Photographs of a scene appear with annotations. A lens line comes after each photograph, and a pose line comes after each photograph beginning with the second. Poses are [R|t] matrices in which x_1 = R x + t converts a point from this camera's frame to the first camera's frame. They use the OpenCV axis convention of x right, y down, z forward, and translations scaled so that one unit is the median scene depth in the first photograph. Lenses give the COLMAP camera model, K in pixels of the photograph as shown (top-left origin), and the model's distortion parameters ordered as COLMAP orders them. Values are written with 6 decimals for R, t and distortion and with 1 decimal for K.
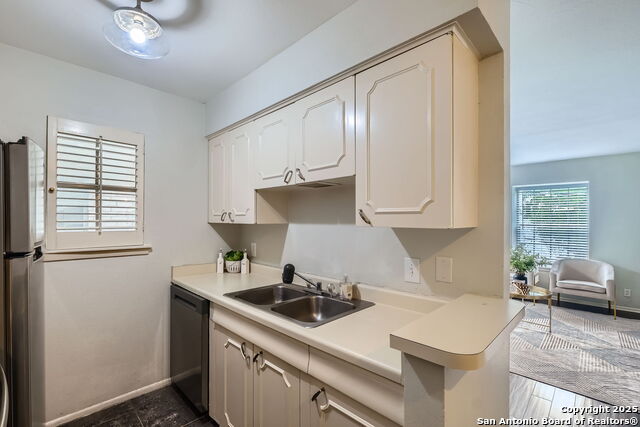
lens RADIAL K [[281.3, 0, 319.6], [0, 281.3, 220.3], [0, 0, 1]] dist [-0.000043, -0.000072]
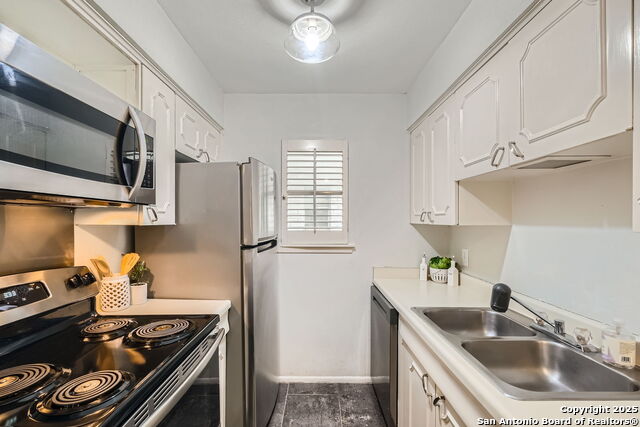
lens RADIAL K [[284.7, 0, 318.7], [0, 284.7, 224.9], [0, 0, 1]] dist [0.001285, 0.000477]
pose [[0.698932, 0.007553, -0.715148, 0.076179], [0.001965, 0.999920, 0.012481, 0.000980], [0.715186, -0.010129, 0.698861, 0.185367]]
